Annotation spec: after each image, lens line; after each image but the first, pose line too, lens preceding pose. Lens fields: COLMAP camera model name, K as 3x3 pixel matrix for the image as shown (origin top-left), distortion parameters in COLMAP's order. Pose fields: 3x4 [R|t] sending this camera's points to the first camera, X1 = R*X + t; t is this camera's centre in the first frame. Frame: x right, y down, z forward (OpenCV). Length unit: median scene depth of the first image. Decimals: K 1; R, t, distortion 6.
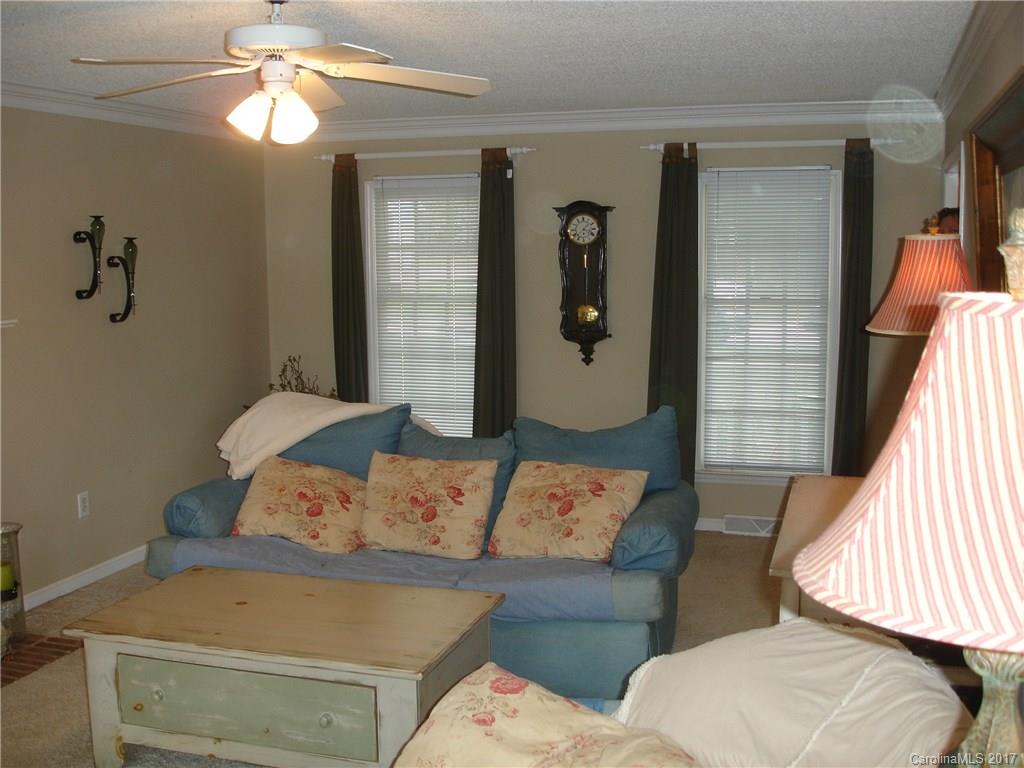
lens RADIAL K [[1149.9, 0, 511.5], [0, 1149.9, 389.9], [0, 0, 1]] dist [-0.053007, -0.175271]
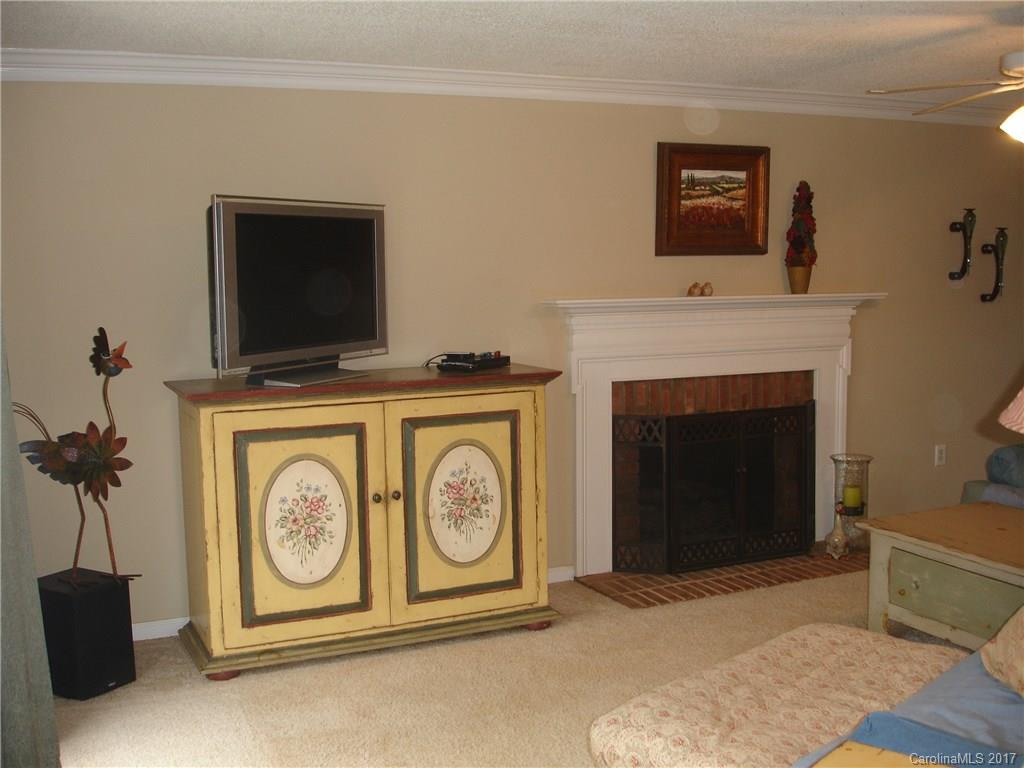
lens RADIAL K [[1149.9, 0, 511.5], [0, 1149.9, 389.9], [0, 0, 1]] dist [-0.053007, -0.175271]
pose [[0.669588, 0.086896, -0.737632, 0.221564], [-0.086583, 0.995494, 0.038677, 0.031928], [0.737669, 0.037968, 0.674094, -0.142973]]
